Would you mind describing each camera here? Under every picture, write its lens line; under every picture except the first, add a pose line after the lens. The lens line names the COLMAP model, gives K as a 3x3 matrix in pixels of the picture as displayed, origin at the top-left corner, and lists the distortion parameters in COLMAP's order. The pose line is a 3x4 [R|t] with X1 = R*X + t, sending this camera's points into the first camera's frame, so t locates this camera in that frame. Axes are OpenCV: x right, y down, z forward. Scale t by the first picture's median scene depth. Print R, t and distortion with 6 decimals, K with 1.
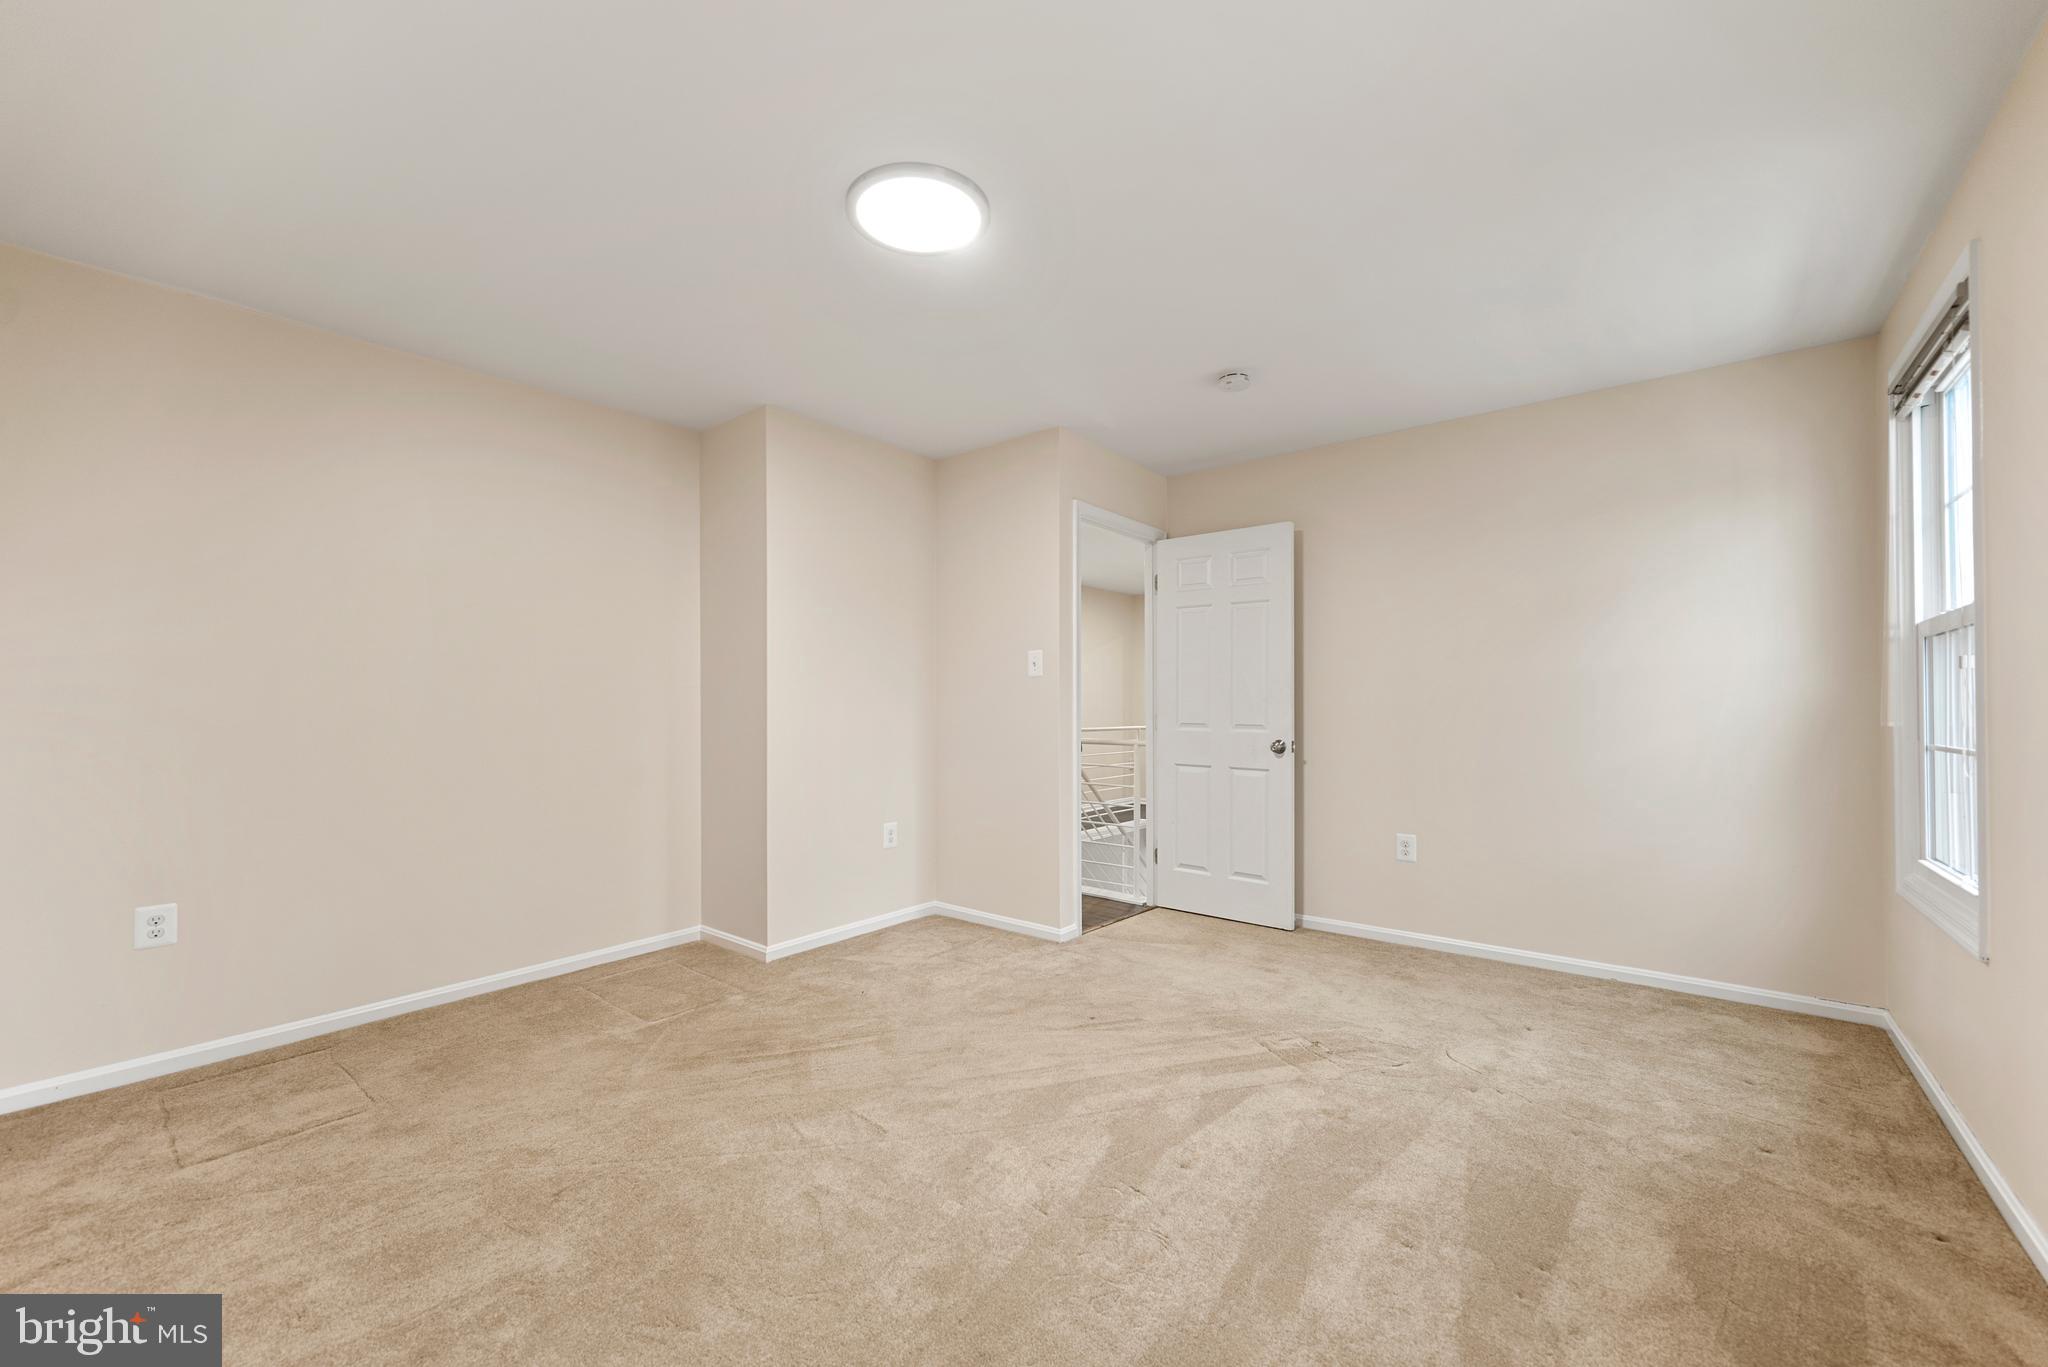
lens RADIAL K [[810.2, 0, 1025.3], [0, 810.2, 710.4], [0, 0, 1]] dist [0.000507, 0.000030]
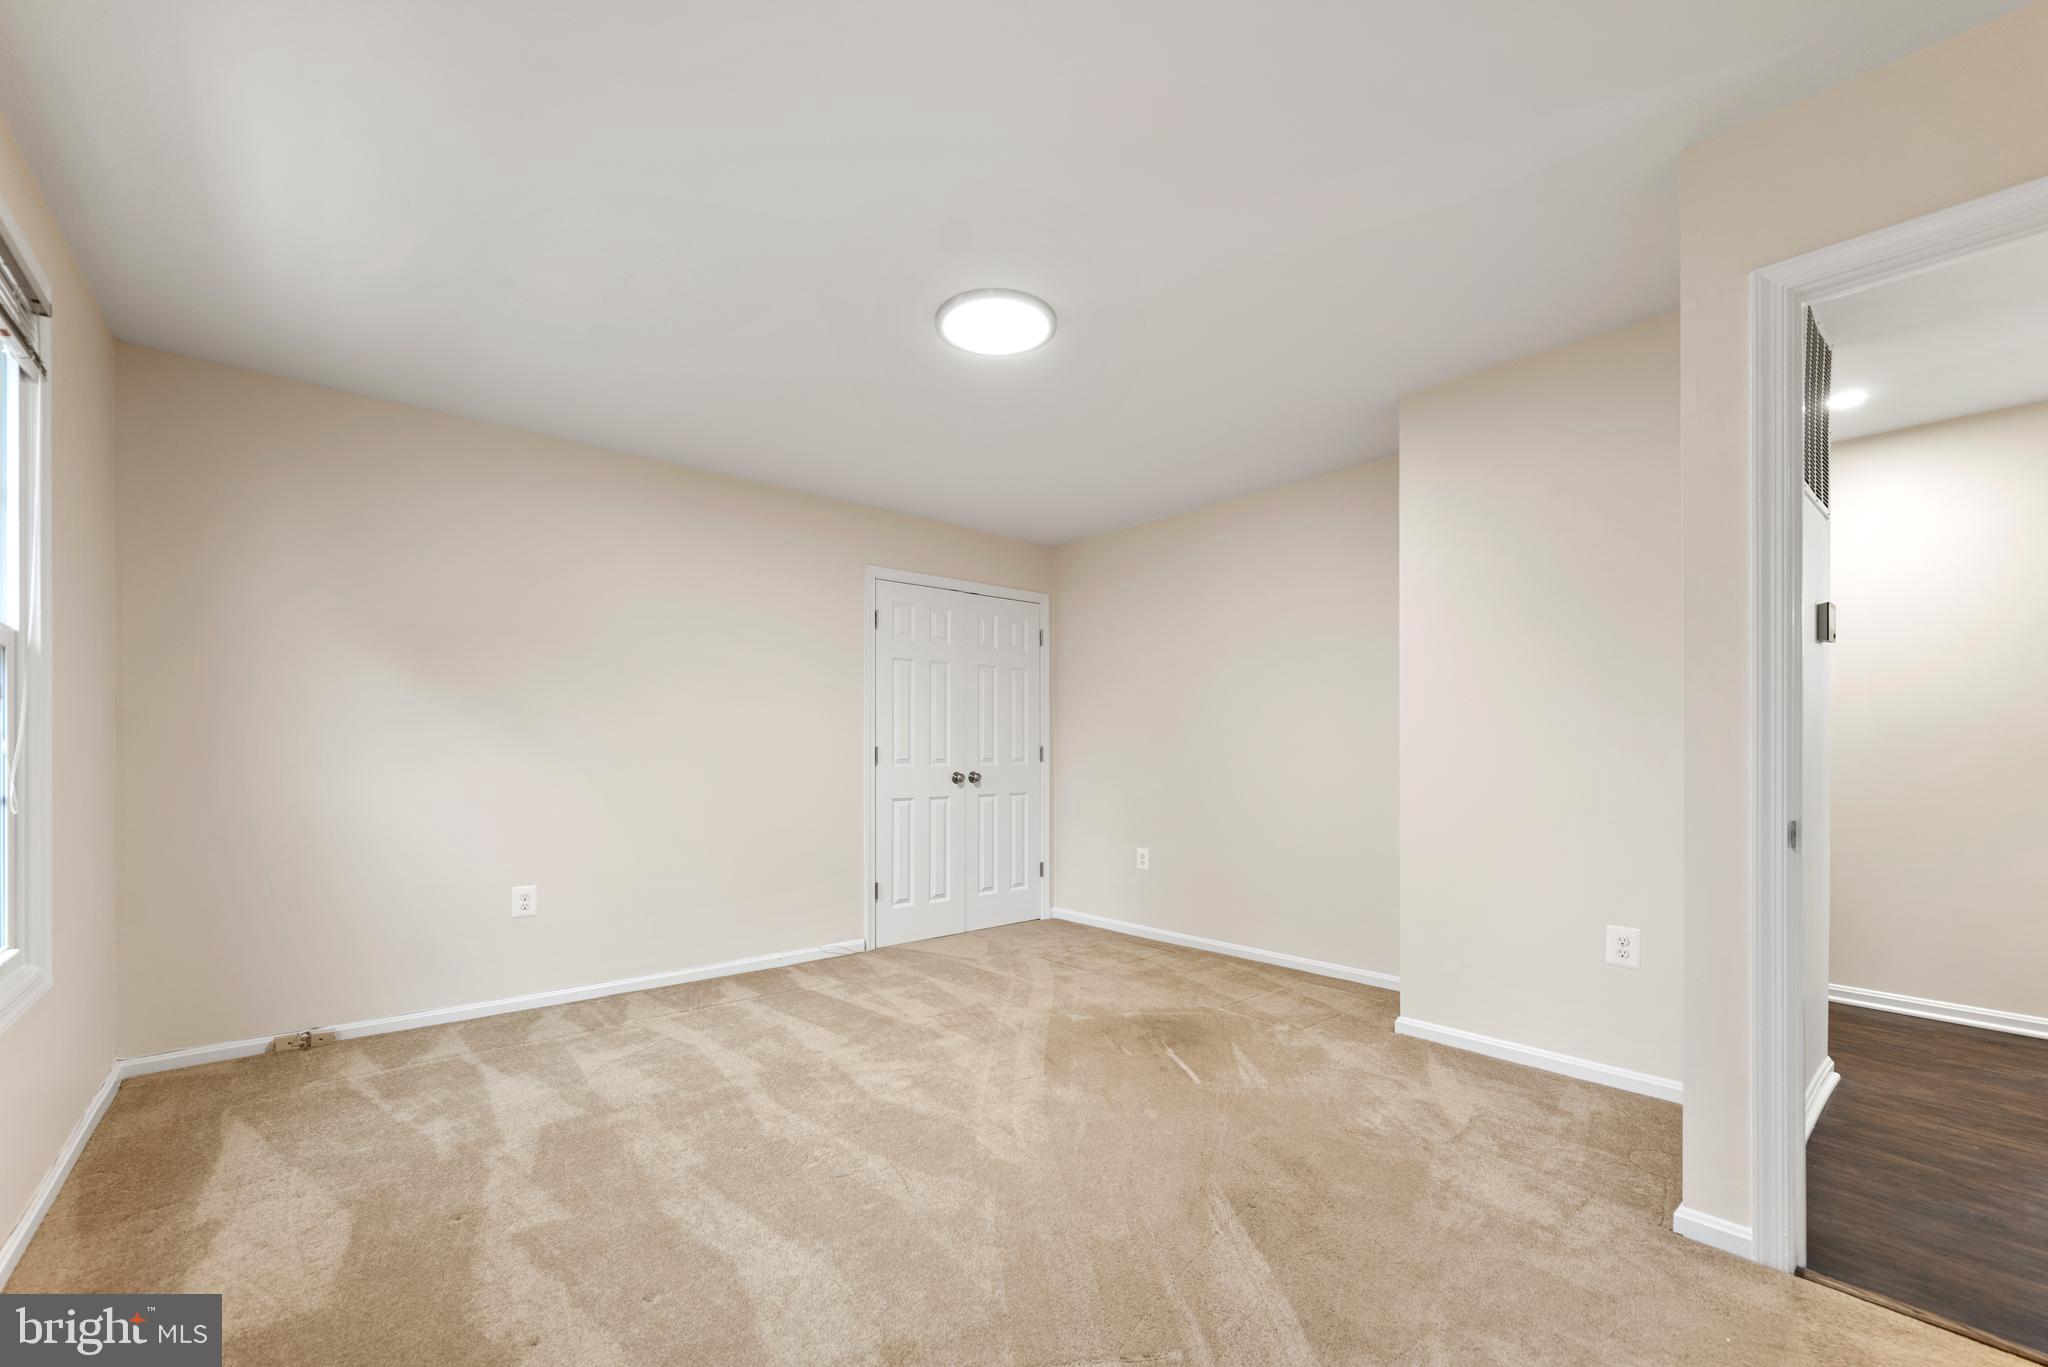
lens RADIAL K [[826.8, 0, 1024.8], [0, 826.8, 749.2], [0, 0, 1]] dist [-0.000223, -0.000035]
pose [[-0.192341, 0.000001, -0.981328, 0.713332], [-0.001638, 0.999999, 0.000322, 0.001272], [0.981327, 0.001669, -0.192340, 0.855043]]
